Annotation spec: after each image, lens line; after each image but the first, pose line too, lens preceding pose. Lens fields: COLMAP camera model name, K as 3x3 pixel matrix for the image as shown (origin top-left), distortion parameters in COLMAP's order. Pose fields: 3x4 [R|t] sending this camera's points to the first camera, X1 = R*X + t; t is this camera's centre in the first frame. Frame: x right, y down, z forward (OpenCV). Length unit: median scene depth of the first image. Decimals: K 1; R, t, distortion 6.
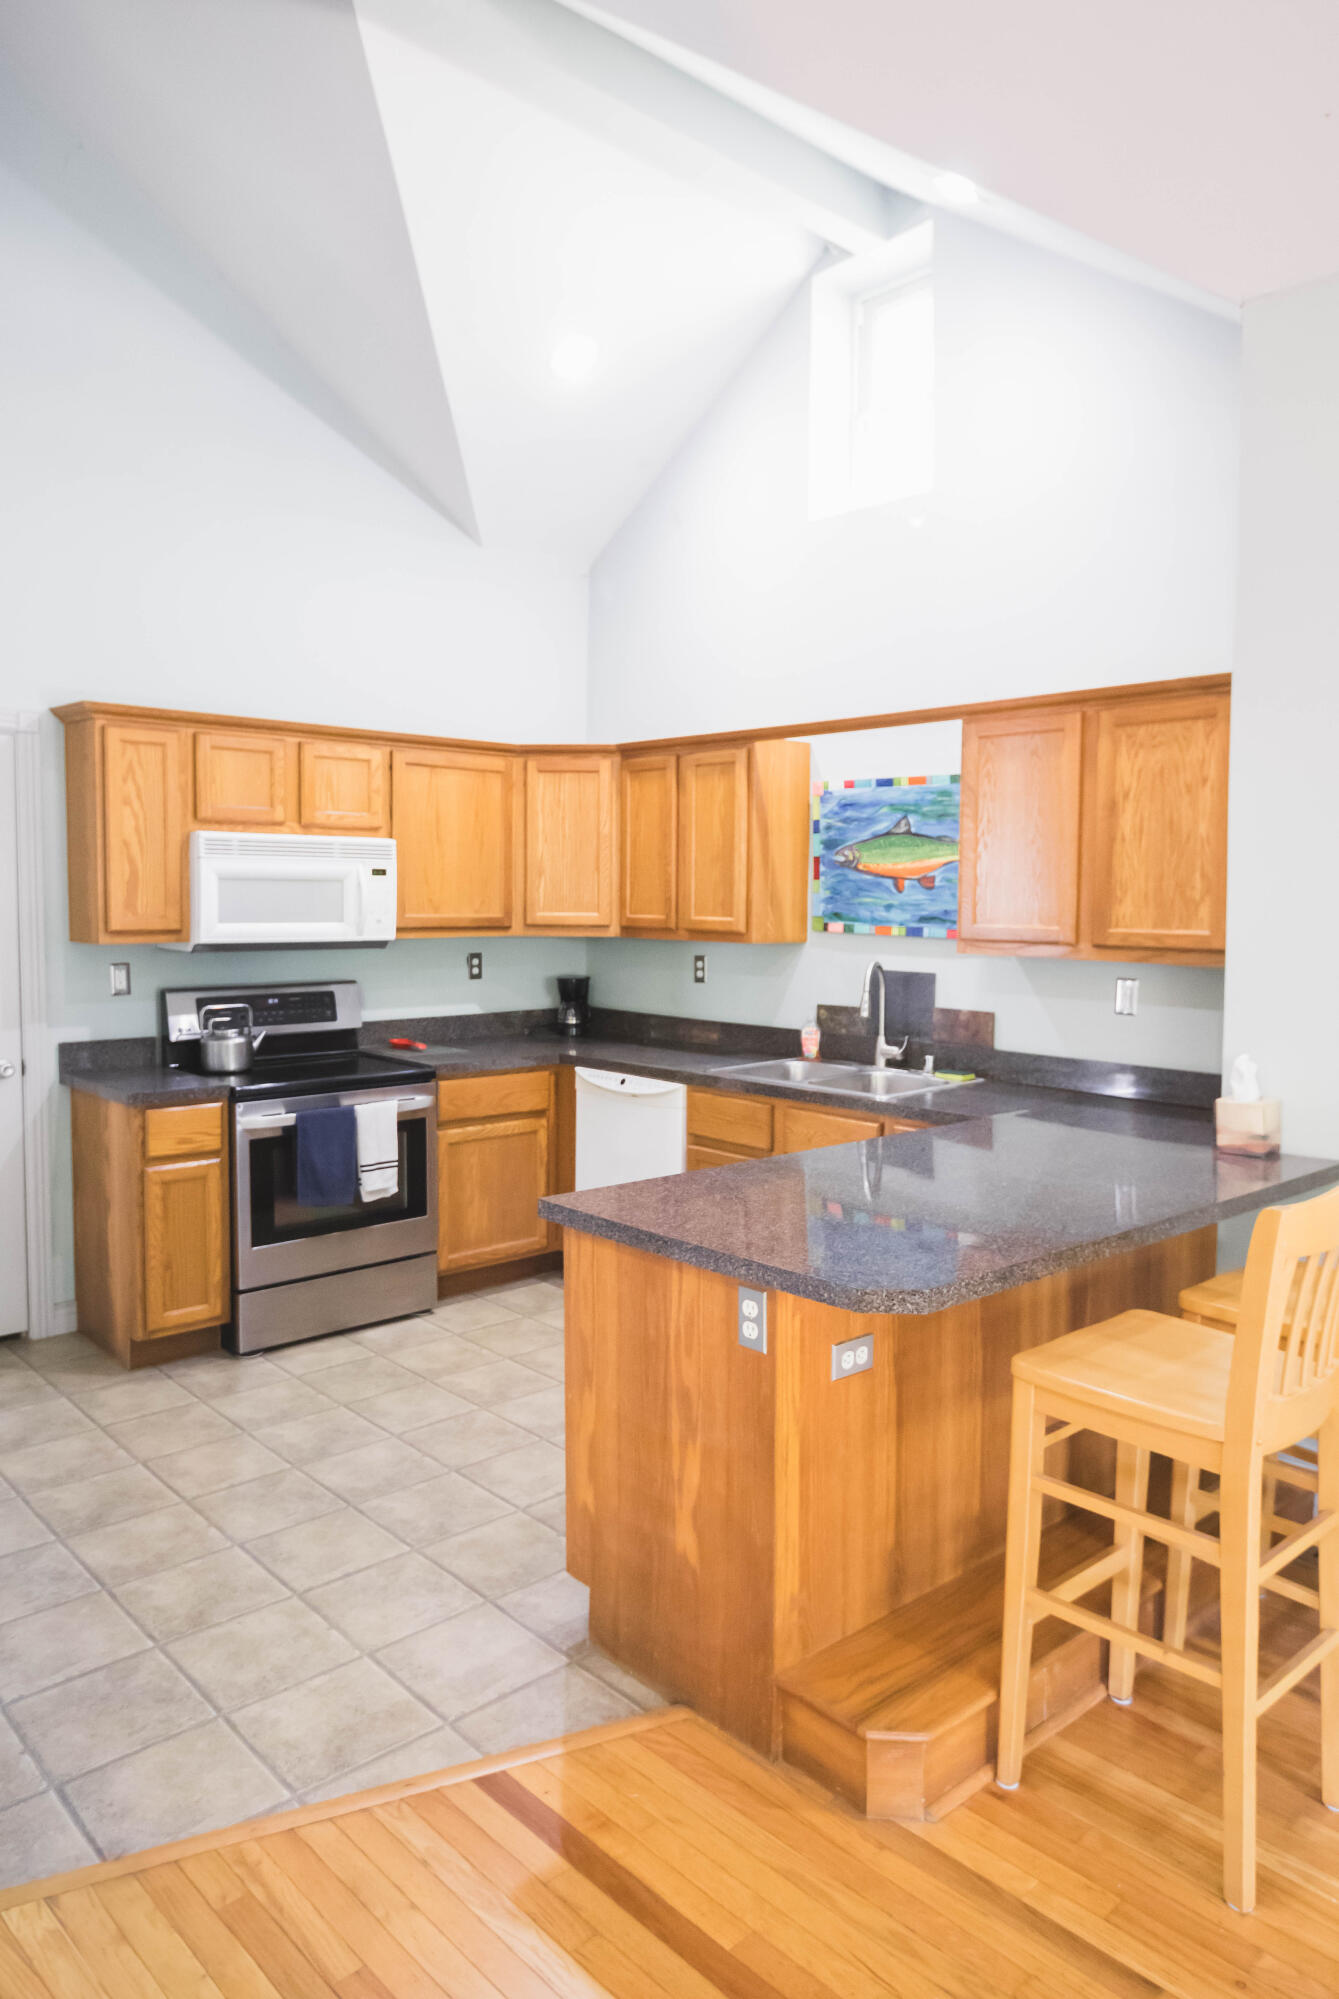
lens RADIAL K [[1335.9, 0, 676.4], [0, 1335.9, 987.7], [0, 0, 1]] dist [-0.004365, -0.003025]
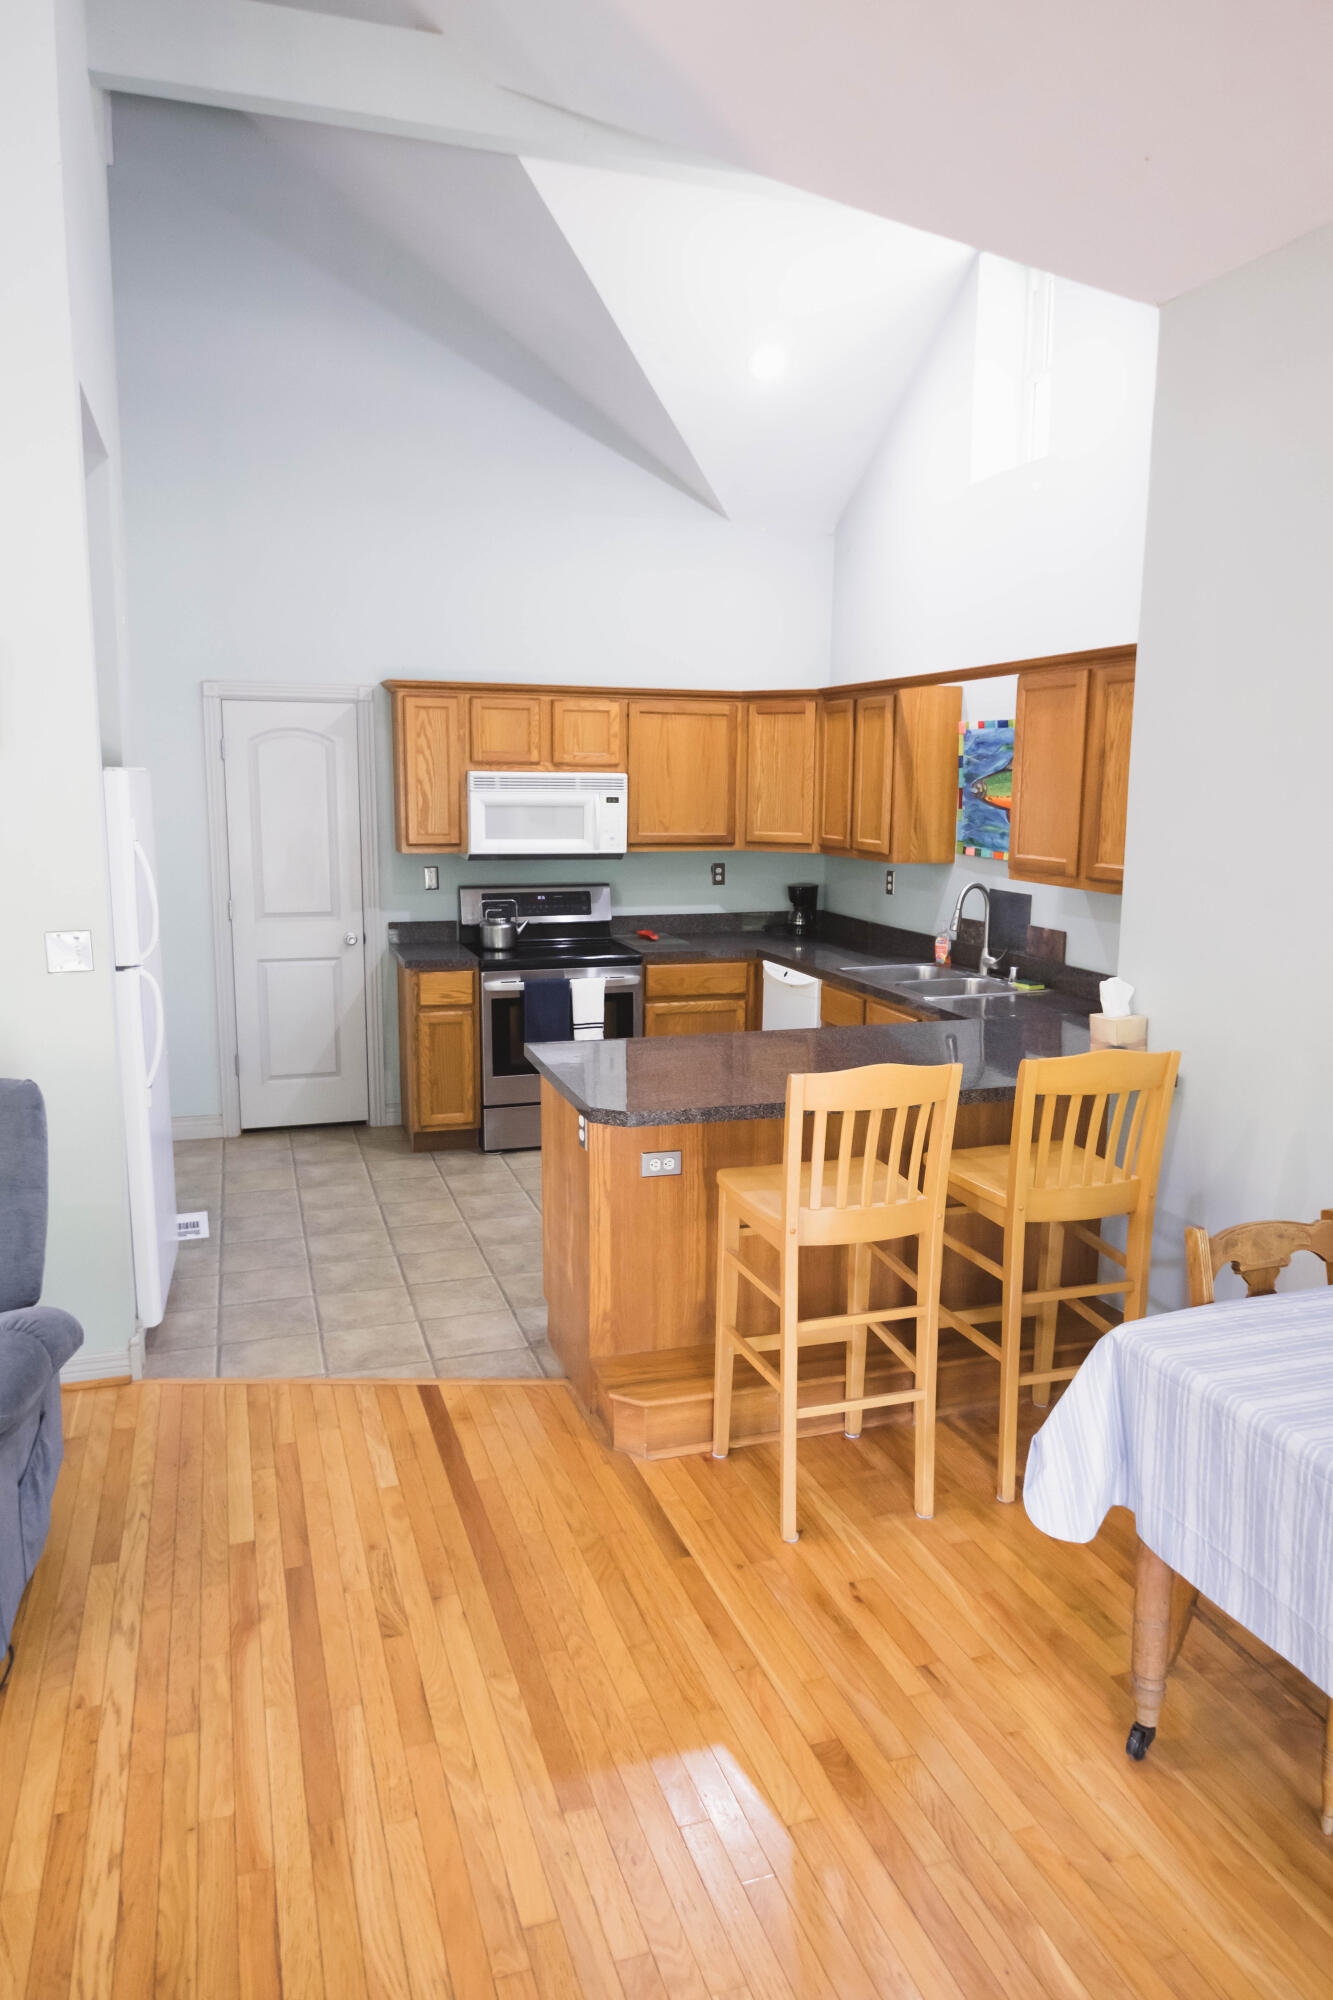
lens RADIAL K [[1311.1, 0, 663.4], [0, 1311.1, 1007.6], [0, 0, 1]] dist [-0.000087, 0.000199]
pose [[0.910984, 0.070592, -0.406356, 0.364752], [-0.030815, 0.994140, 0.103619, -0.021218], [0.411290, -0.081873, 0.907820, -0.147034]]
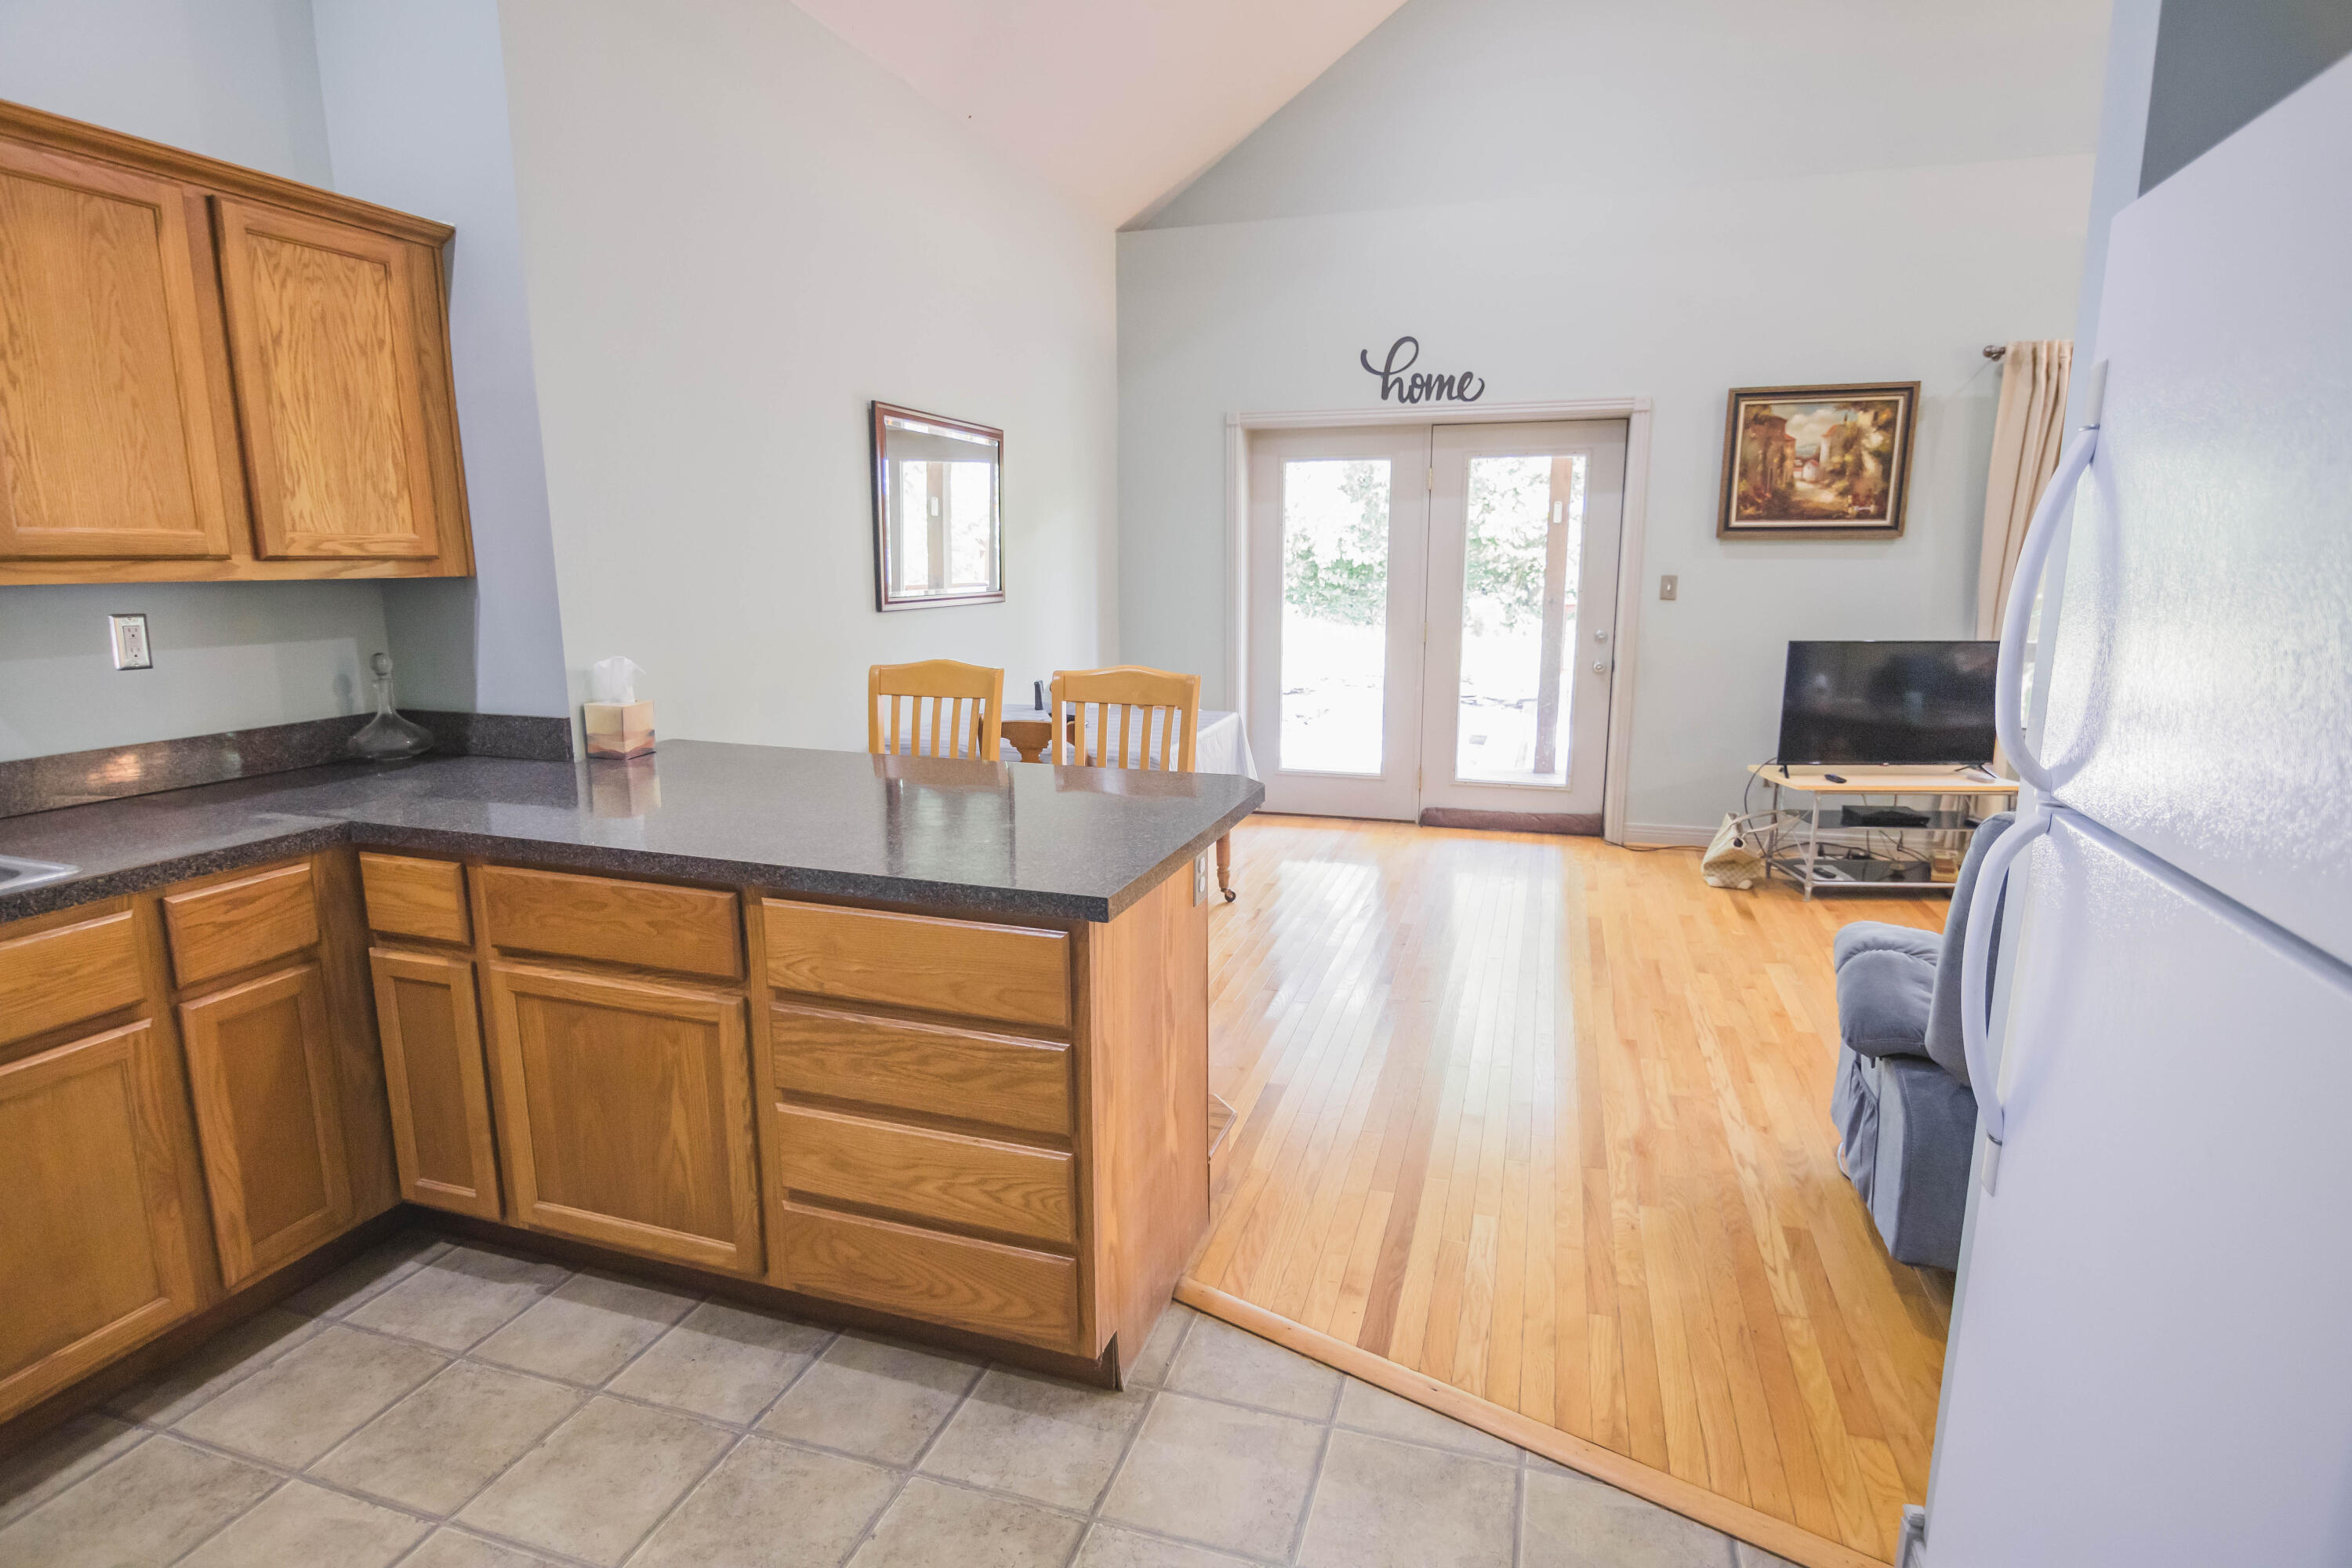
lens RADIAL K [[1224.6, 0, 1174.2], [0, 1224.6, 779.4], [0, 0, 1]] dist [-0.004229, -0.000894]
pose [[-0.498956, -0.169943, 0.849801, -0.390401], [0.056248, 0.972167, 0.227439, -0.030526], [-0.864800, 0.161281, -0.475509, 0.743752]]
